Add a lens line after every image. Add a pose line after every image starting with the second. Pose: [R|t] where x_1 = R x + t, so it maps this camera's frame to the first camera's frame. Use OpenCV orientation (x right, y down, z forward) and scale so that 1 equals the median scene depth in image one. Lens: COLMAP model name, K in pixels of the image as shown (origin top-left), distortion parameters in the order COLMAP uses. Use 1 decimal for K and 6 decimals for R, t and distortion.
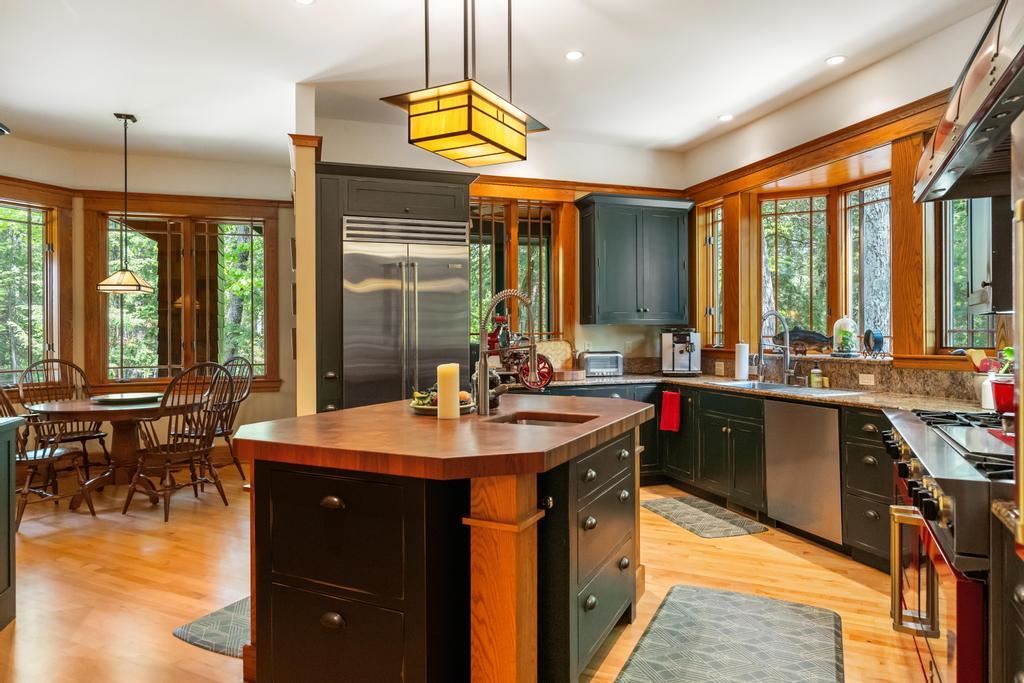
lens RADIAL K [[633.3, 0, 512.0], [0, 633.3, 341.5], [0, 0, 1]] dist [0.002761, 0.000833]
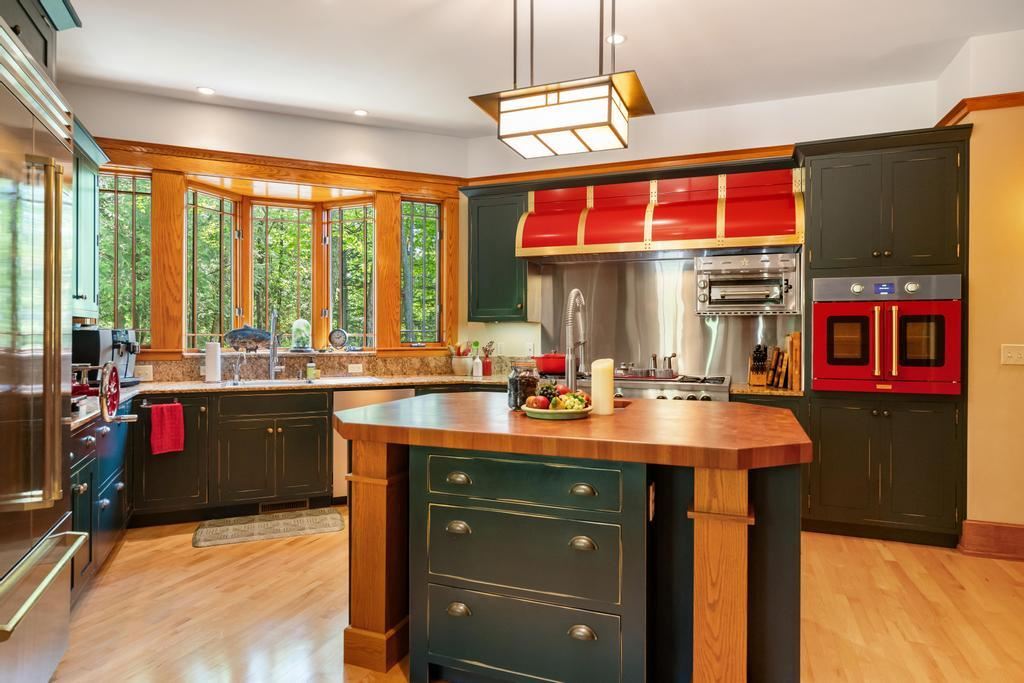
lens RADIAL K [[613.9, 0, 512.0], [0, 613.9, 341.5], [0, 0, 1]] dist [-0.002482, -0.000468]
pose [[-0.091665, -0.012008, 0.995718, -0.675939], [0.006495, 0.999899, 0.012656, -0.007243], [-0.995769, 0.007627, -0.091577, 0.771499]]
